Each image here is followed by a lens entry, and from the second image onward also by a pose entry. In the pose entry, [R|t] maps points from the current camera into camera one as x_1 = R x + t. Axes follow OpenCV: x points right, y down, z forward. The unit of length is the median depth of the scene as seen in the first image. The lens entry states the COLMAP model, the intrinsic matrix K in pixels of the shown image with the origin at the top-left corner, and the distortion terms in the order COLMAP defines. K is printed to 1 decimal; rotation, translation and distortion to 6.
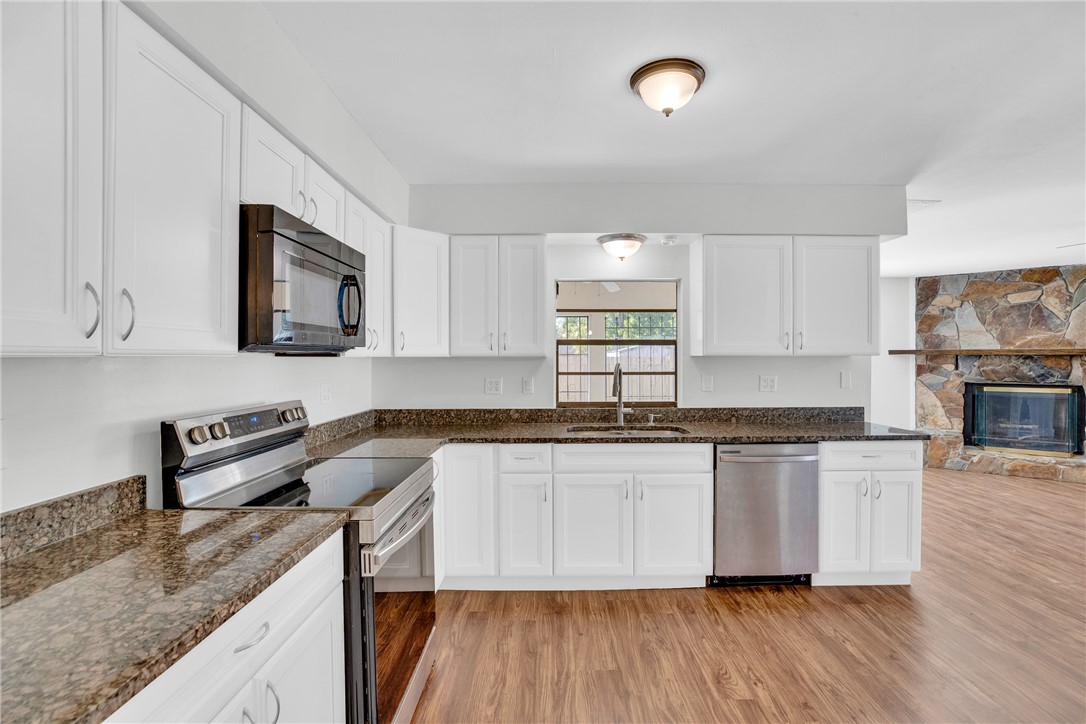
lens RADIAL K [[501.2, 0, 542.3], [0, 501.2, 358.4], [0, 0, 1]] dist [-0.036294, 0.008586]
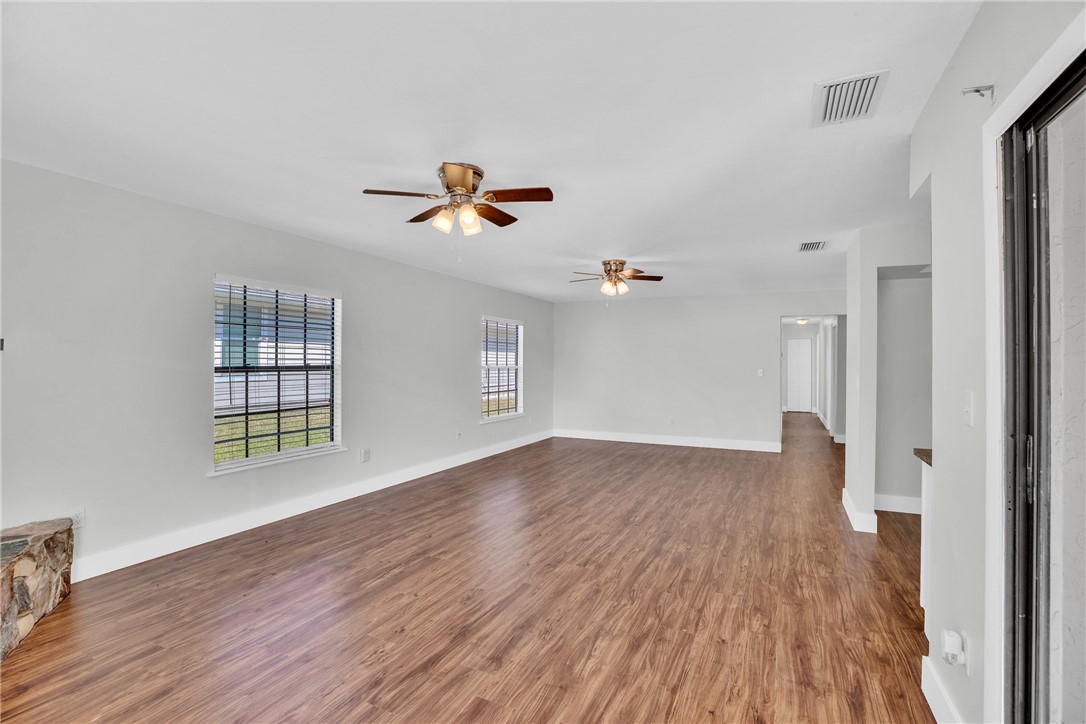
lens RADIAL K [[501.2, 0, 546.0], [0, 501.2, 361.5], [0, 0, 1]] dist [-0.036294, 0.008586]
pose [[-0.904819, -0.006579, 0.425746, 0.483353], [-0.006326, 0.999978, 0.002009, -0.000319], [-0.425750, -0.000875, -0.904841, 0.996389]]
